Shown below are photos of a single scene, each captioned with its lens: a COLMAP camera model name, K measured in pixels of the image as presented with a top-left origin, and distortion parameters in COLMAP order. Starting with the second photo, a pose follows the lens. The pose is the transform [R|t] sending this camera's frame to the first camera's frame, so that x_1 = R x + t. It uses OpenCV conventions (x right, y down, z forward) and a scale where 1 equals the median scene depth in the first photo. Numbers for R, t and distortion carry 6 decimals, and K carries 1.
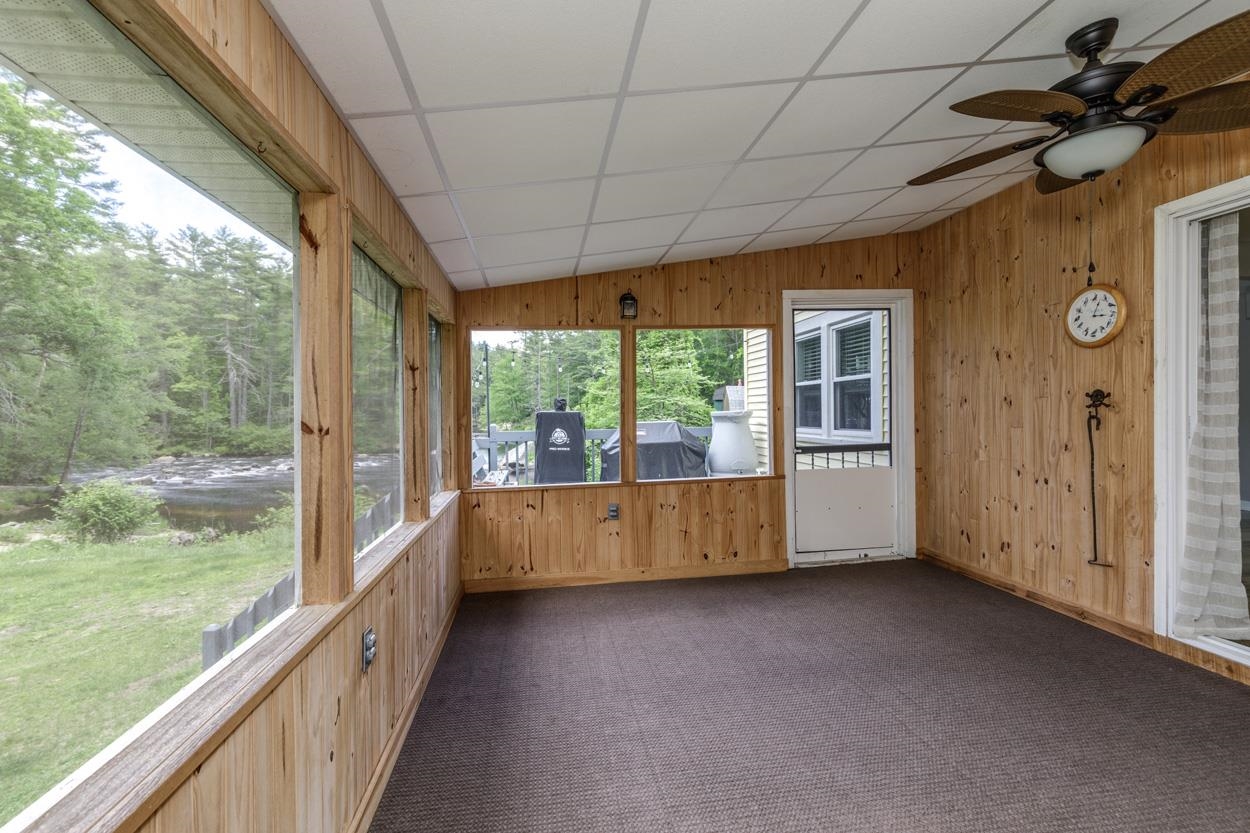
lens RADIAL K [[569.2, 0, 624.1], [0, 569.2, 413.1], [0, 0, 1]] dist [0.000084, -0.000023]
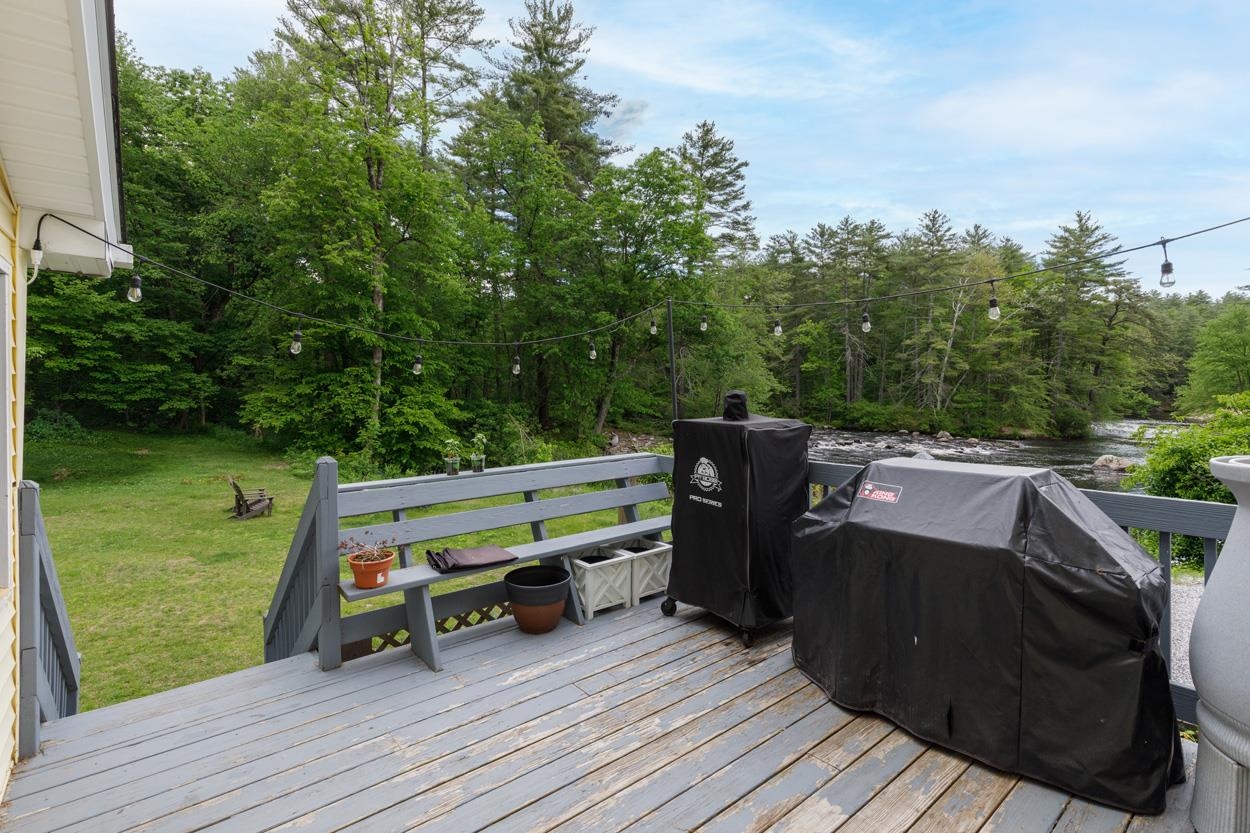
lens RADIAL K [[569.0, 0, 624.1], [0, 569.0, 406.9], [0, 0, 1]] dist [0.001347, 0.000033]
pose [[0.500437, 0.040983, -0.864802, 0.035548], [-0.013548, 0.999127, 0.039509, -0.004609], [0.865667, -0.008056, 0.500556, 0.093685]]
